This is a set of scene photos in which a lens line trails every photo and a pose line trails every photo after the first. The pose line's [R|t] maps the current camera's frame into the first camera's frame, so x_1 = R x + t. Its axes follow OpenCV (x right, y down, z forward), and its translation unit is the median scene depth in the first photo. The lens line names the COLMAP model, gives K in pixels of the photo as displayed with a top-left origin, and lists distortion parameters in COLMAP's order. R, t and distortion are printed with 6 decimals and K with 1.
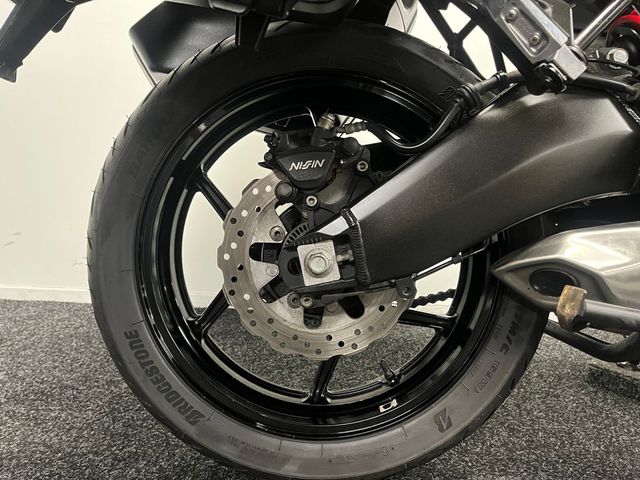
lens RADIAL K [[489.1, 0, 316.9], [0, 489.1, 236.5], [0, 0, 1]] dist [0.027518, -0.022337]
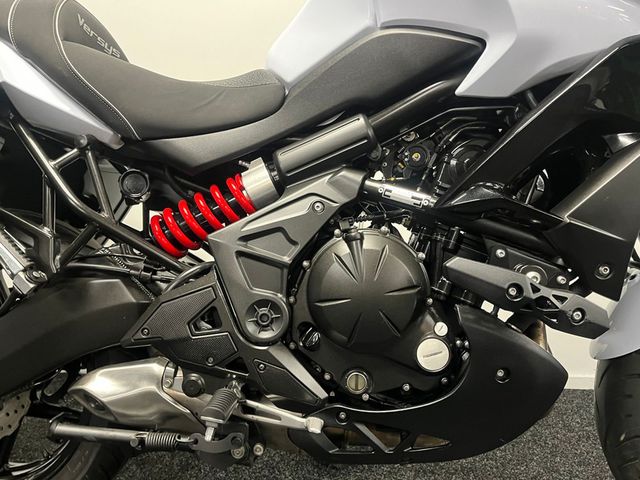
lens RADIAL K [[489.1, 0, 323.9], [0, 489.1, 244.0], [0, 0, 1]] dist [0.027518, -0.022337]
pose [[0.998326, -0.025076, -0.052117, 1.157626], [0.024635, 0.999655, -0.009070, -0.318686], [0.052326, 0.007771, 0.998600, -0.395697]]
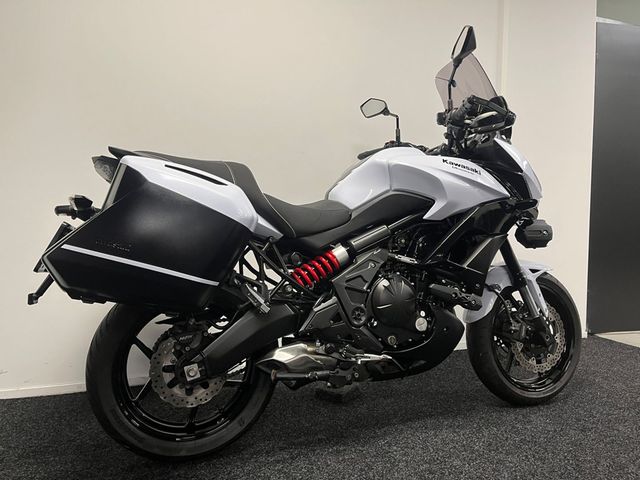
lens RADIAL K [[489.1, 0, 322.7], [0, 489.1, 237.2], [0, 0, 1]] dist [0.027518, -0.022337]
pose [[0.931771, -0.050681, 0.359491, -0.245797], [0.076338, 0.995421, -0.057526, -0.449733], [-0.354930, 0.081044, 0.931374, -1.765424]]
